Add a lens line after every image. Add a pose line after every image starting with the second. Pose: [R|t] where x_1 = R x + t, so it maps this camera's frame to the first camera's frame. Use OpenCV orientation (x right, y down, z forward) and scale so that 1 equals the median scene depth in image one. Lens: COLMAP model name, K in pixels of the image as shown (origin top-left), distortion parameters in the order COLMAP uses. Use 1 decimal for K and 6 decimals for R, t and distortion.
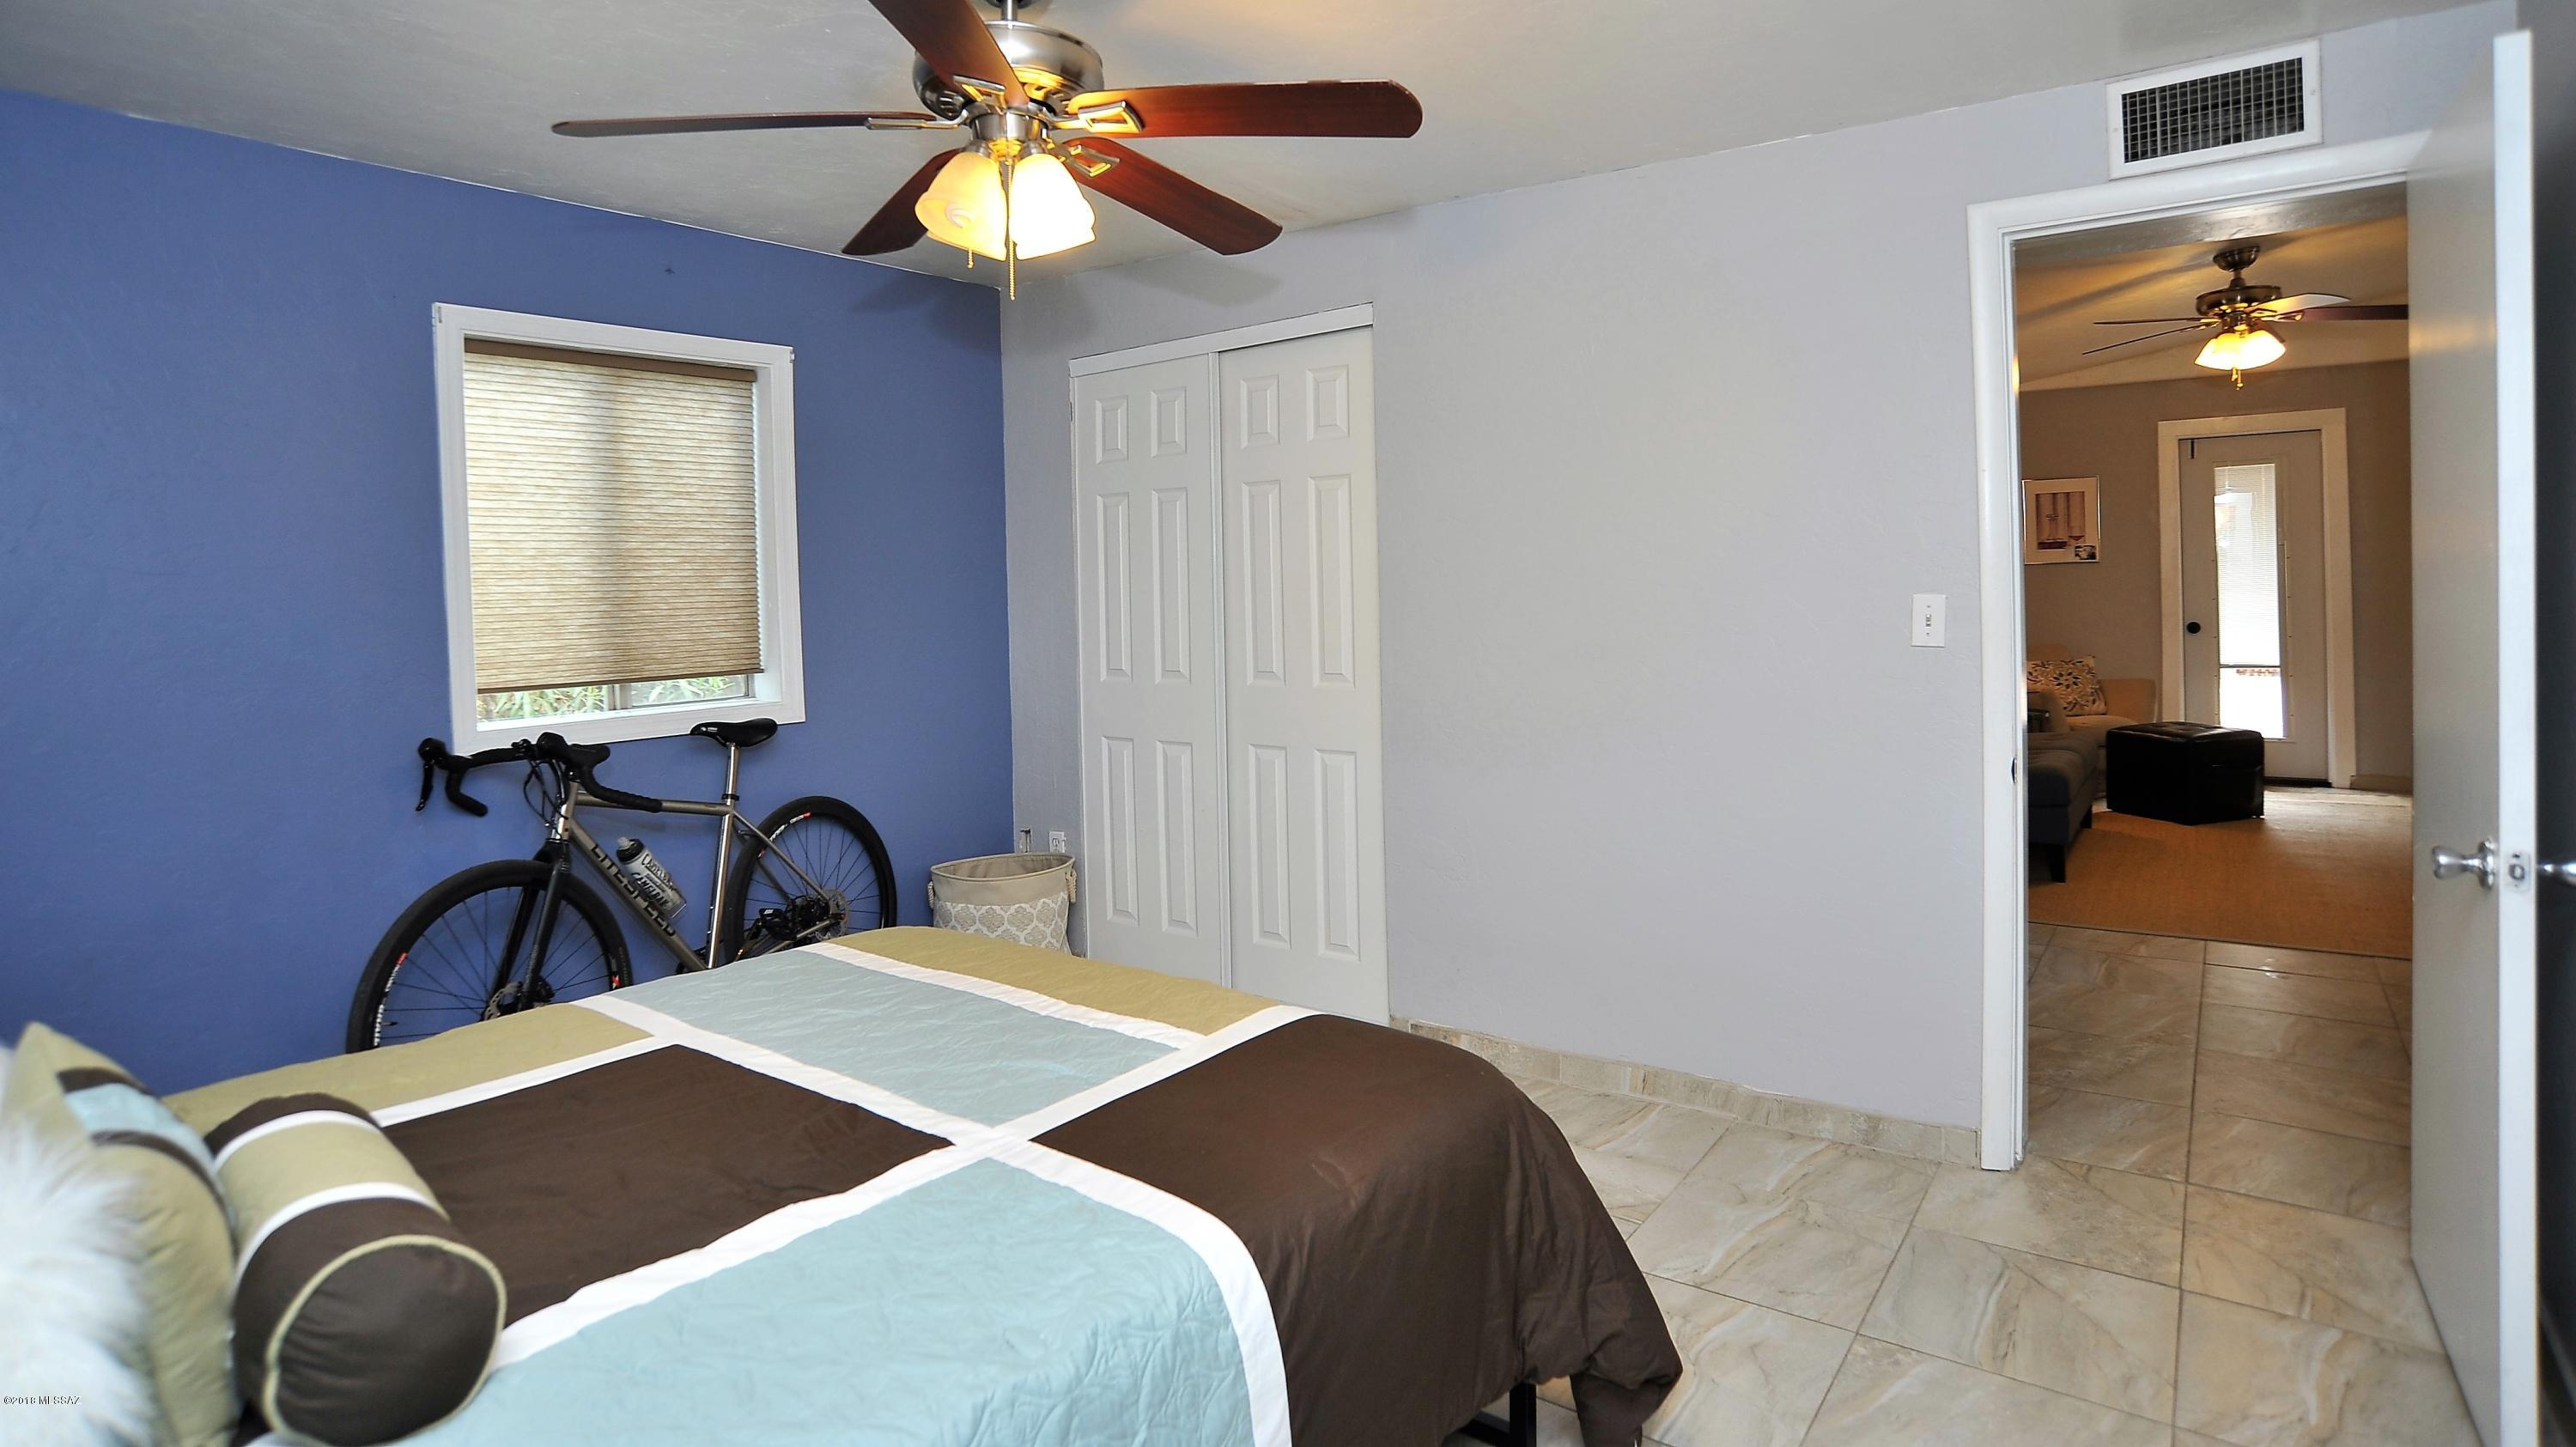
lens RADIAL K [[1359.7, 0, 1281.0], [0, 1359.7, 612.7], [0, 0, 1]] dist [-0.115441, 0.072169]
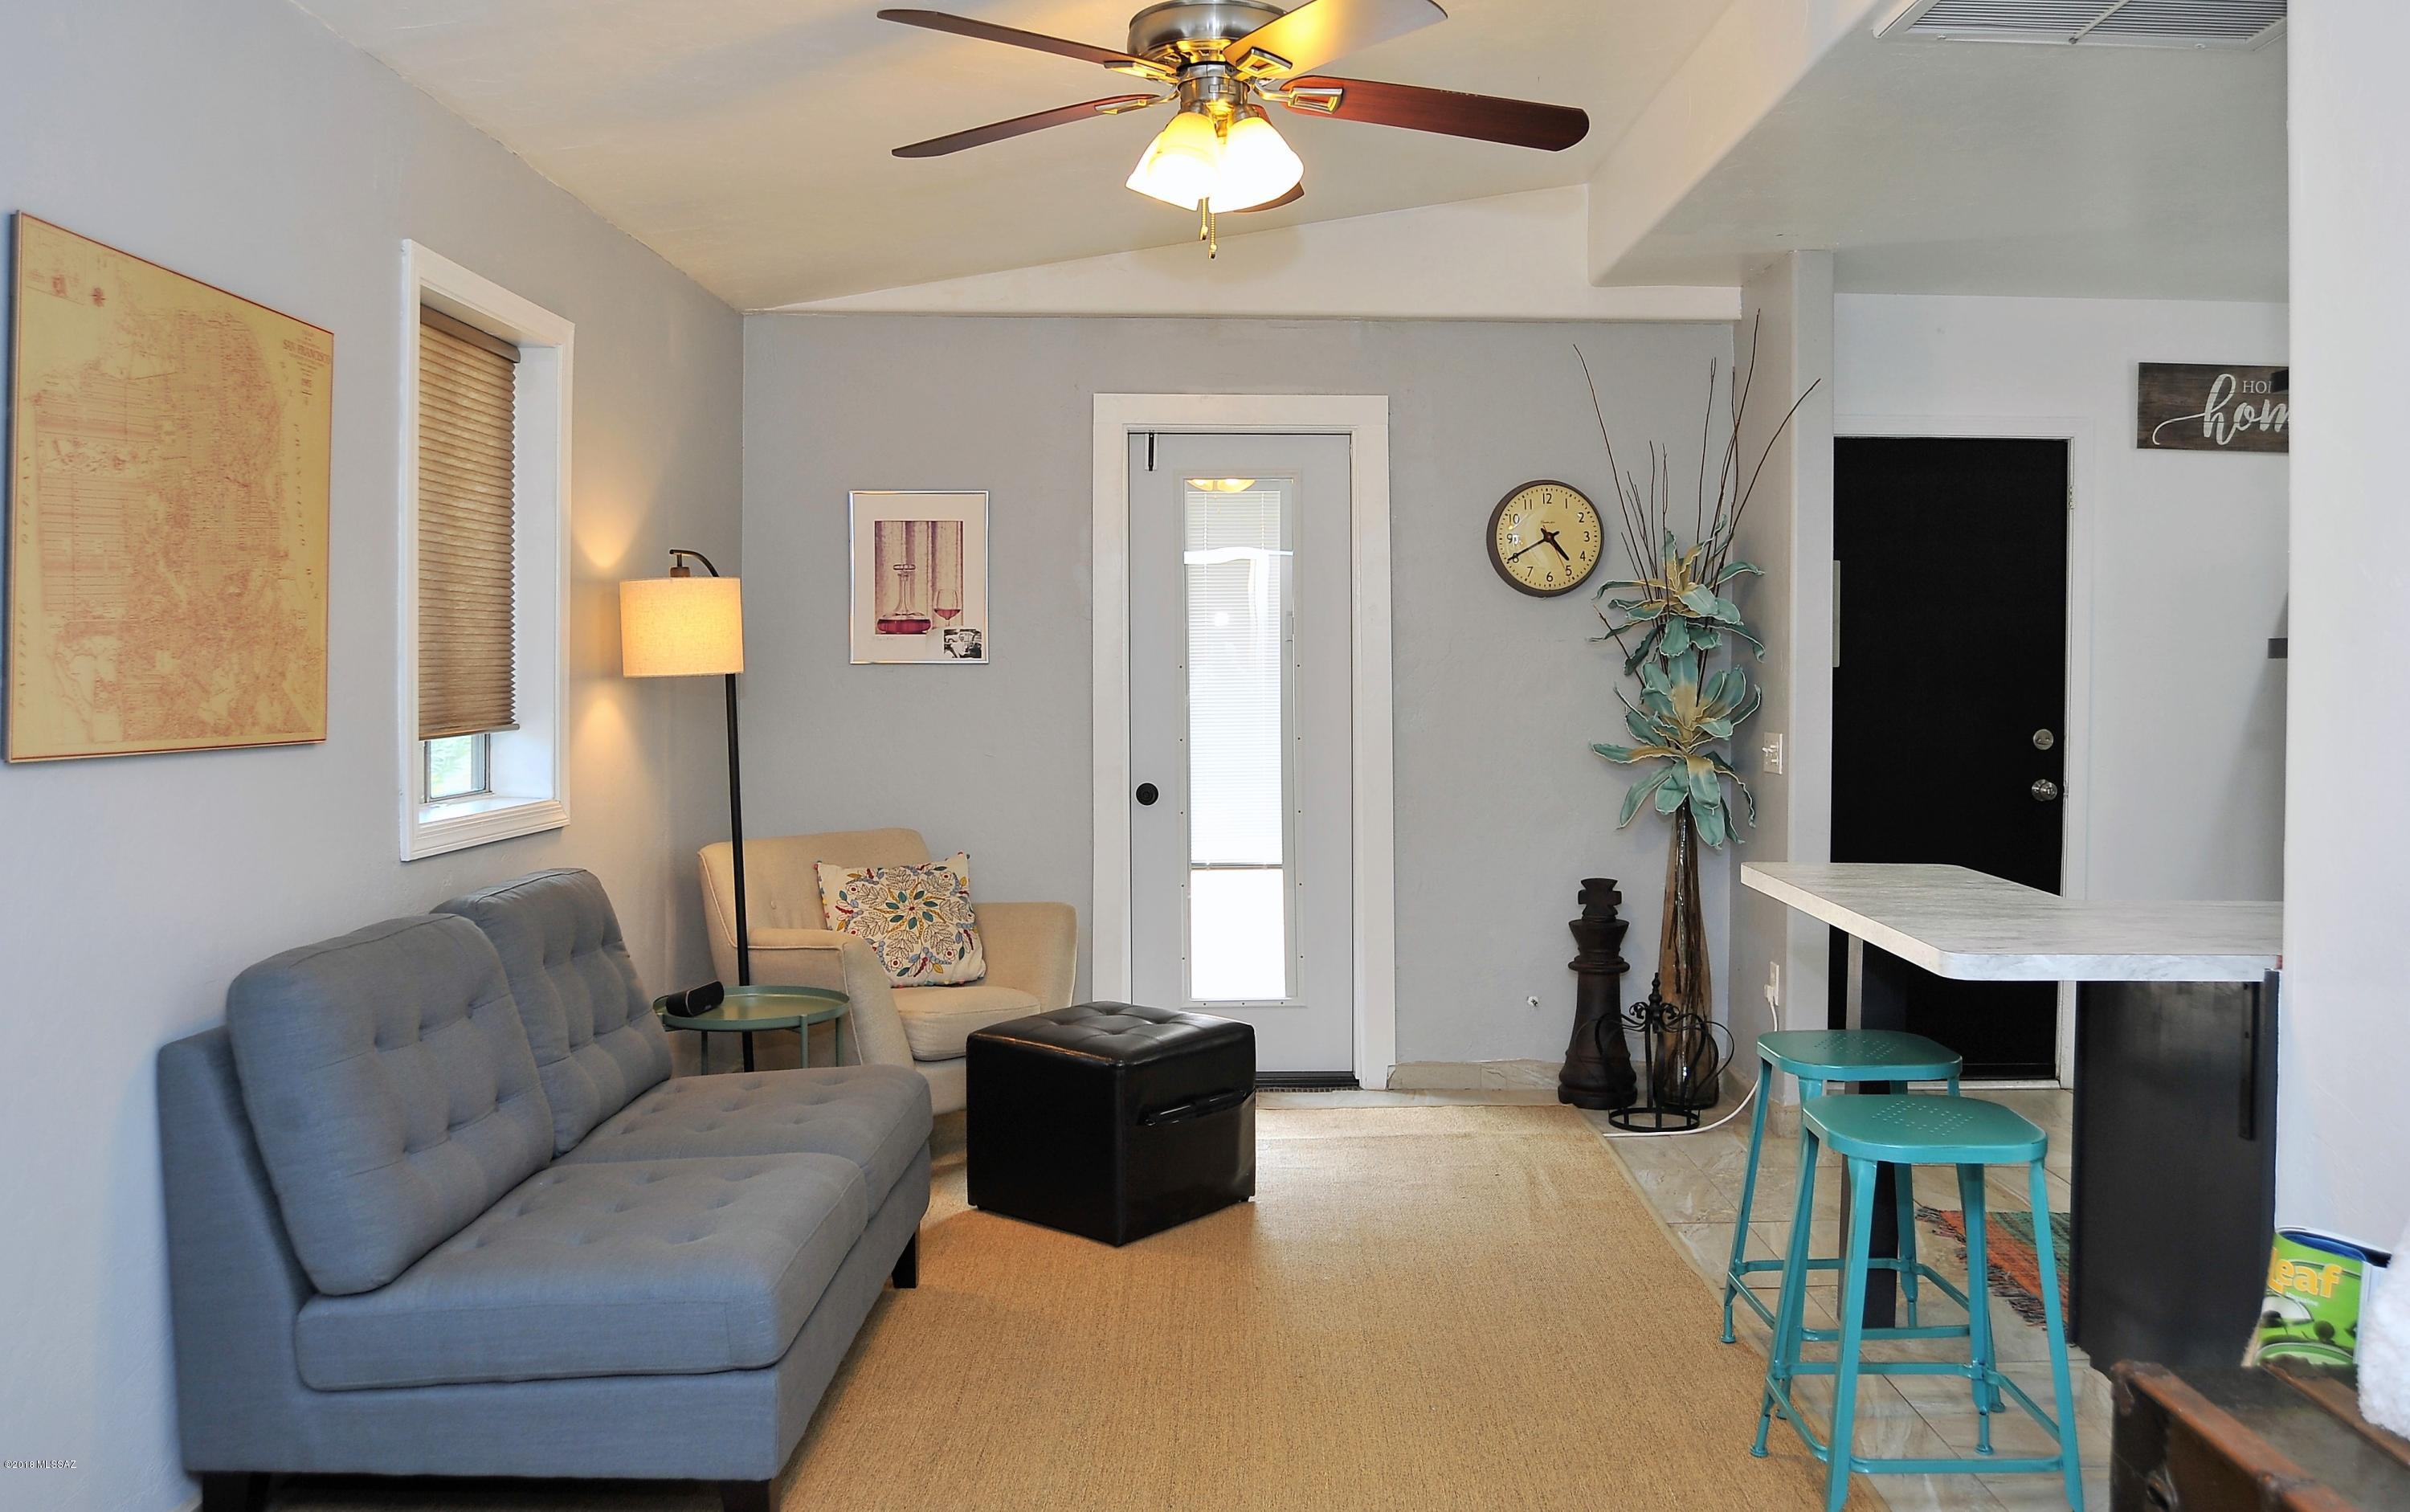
lens RADIAL K [[1884.3, 0, 1255.5], [0, 1884.3, 684.3], [0, 0, 1]] dist [-0.098430, 0.072577]
pose [[0.802763, 0.021637, 0.595906, 0.290157], [-0.013021, 0.999739, -0.018759, -0.019137], [-0.596156, 0.007300, 0.802835, 0.378470]]
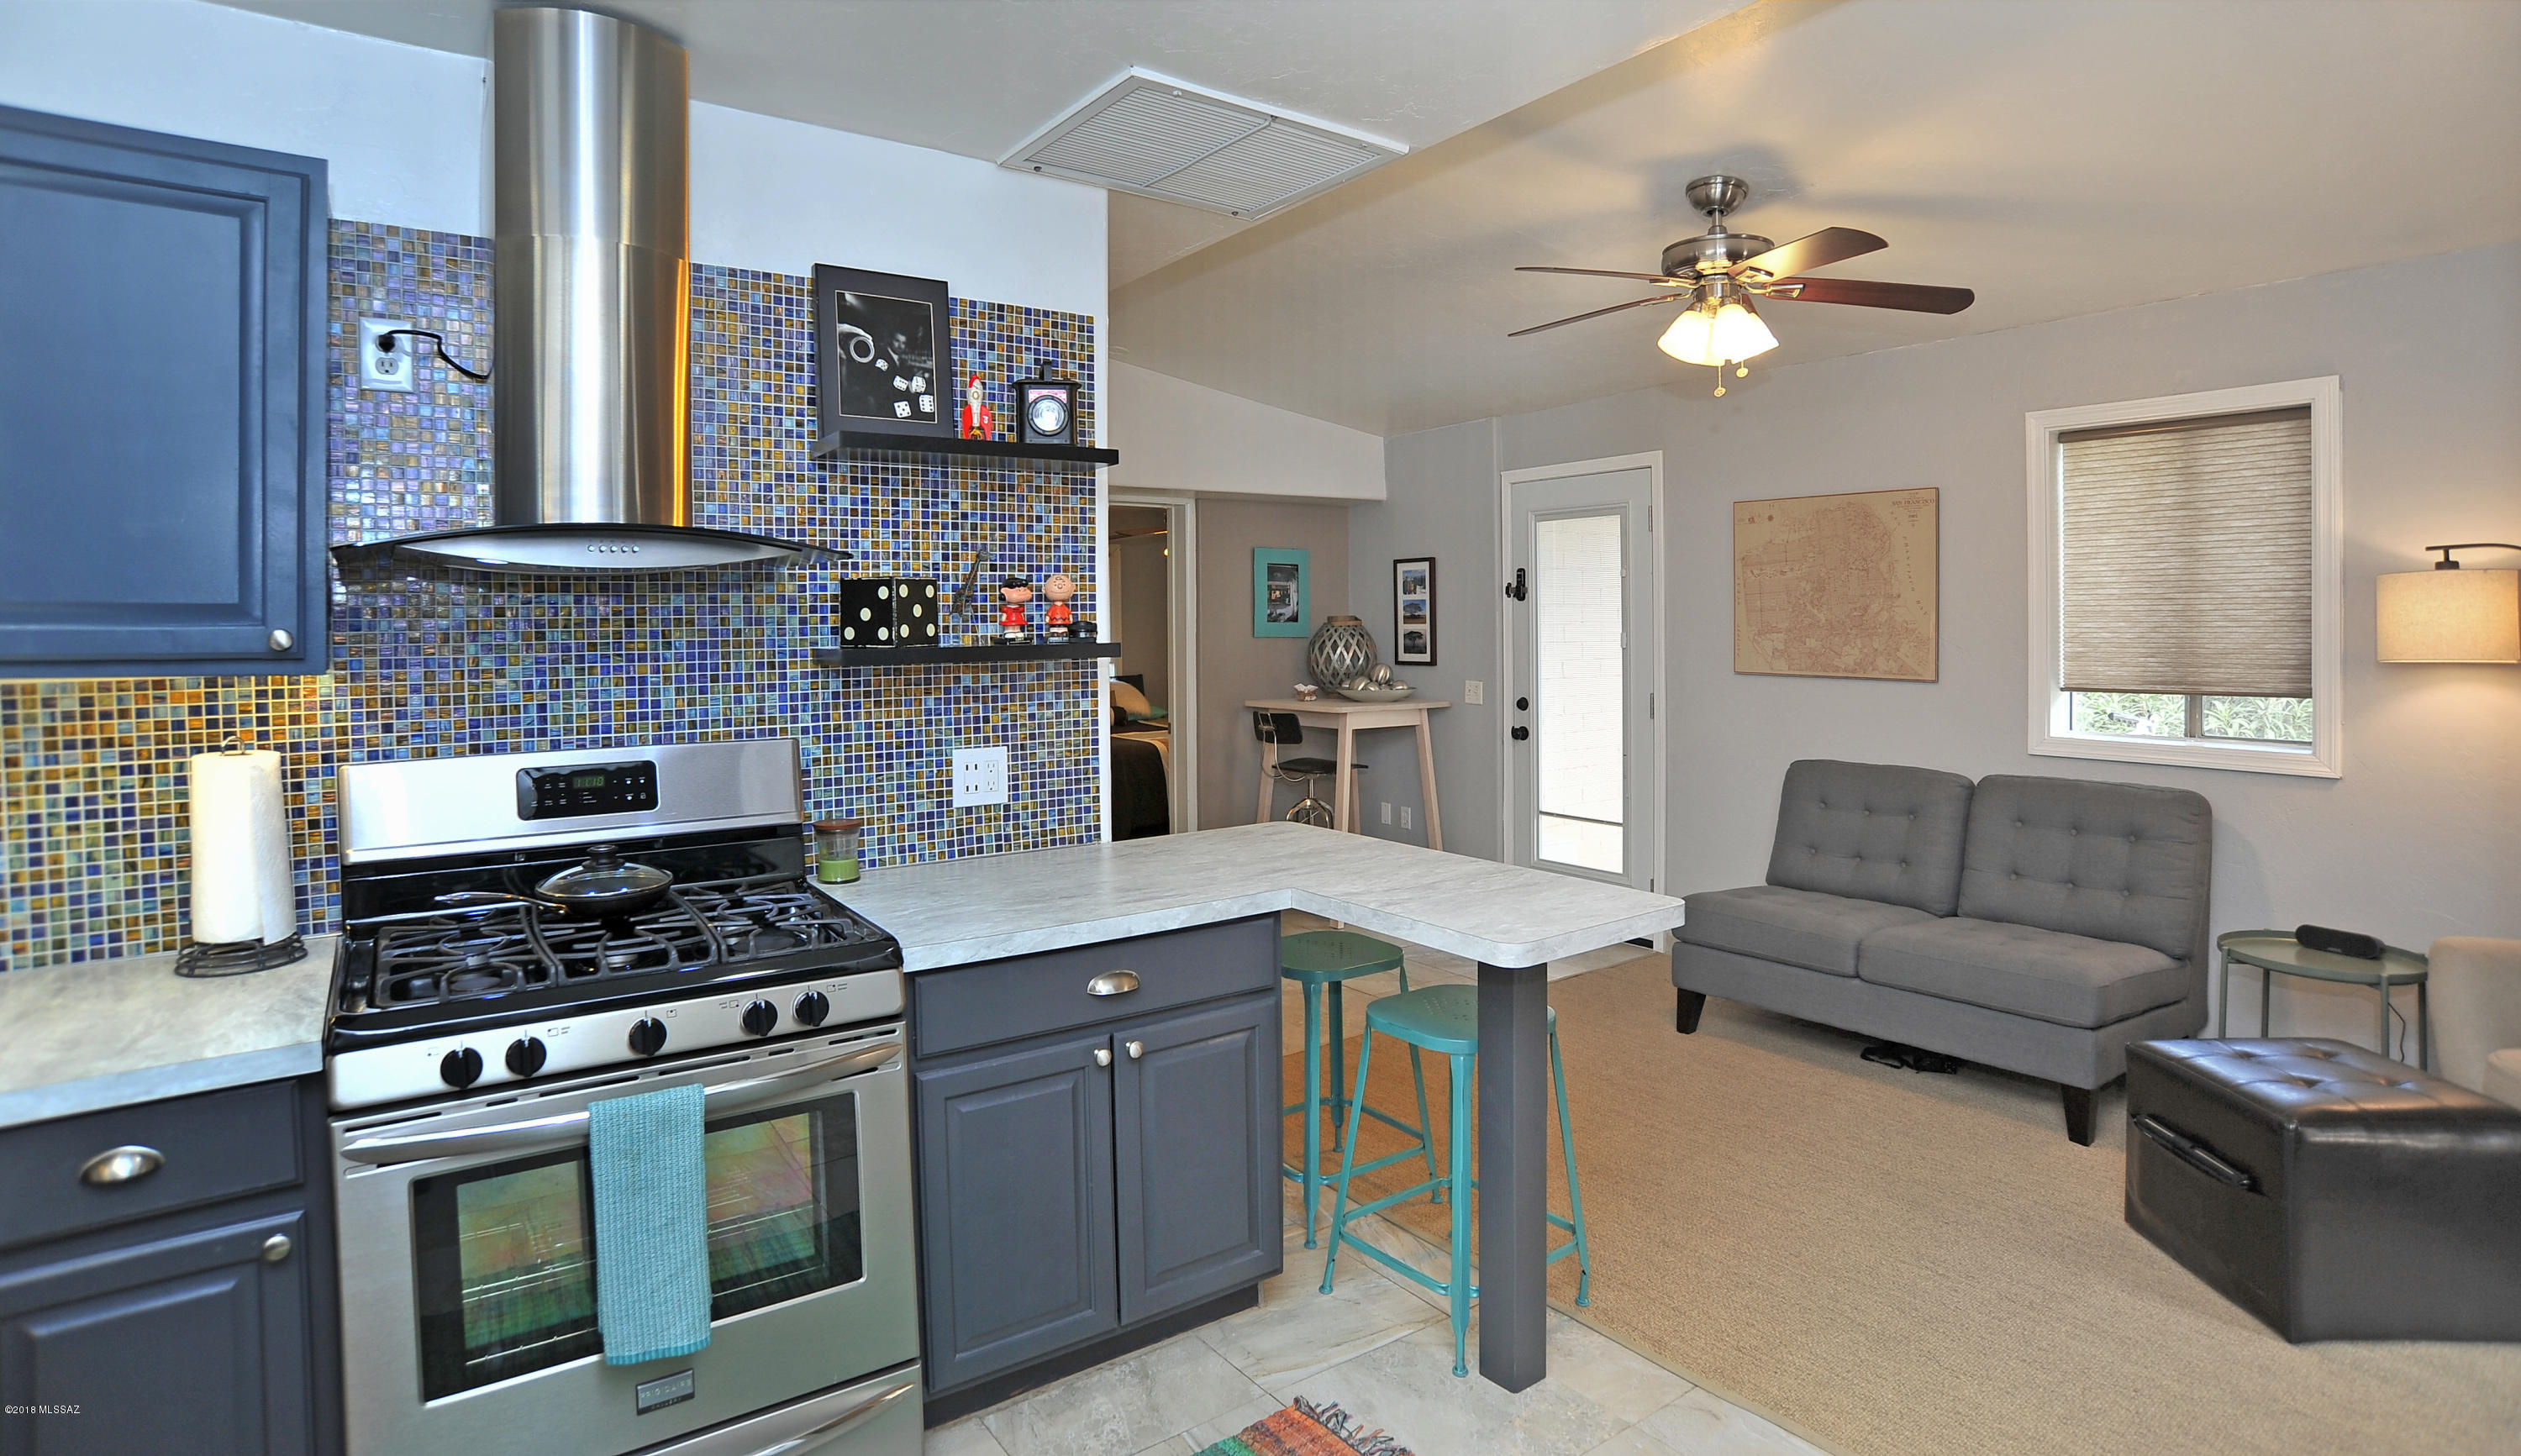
lens RADIAL K [[1283.3, 0, 1254.6], [0, 1283.3, 644.0], [0, 0, 1]] dist [-0.111587, 0.057489]
pose [[-0.314612, 0.042968, -0.948247, 1.016196], [-0.003289, 0.998920, 0.046356, -0.054730], [0.949215, 0.017703, -0.314131, 0.708157]]
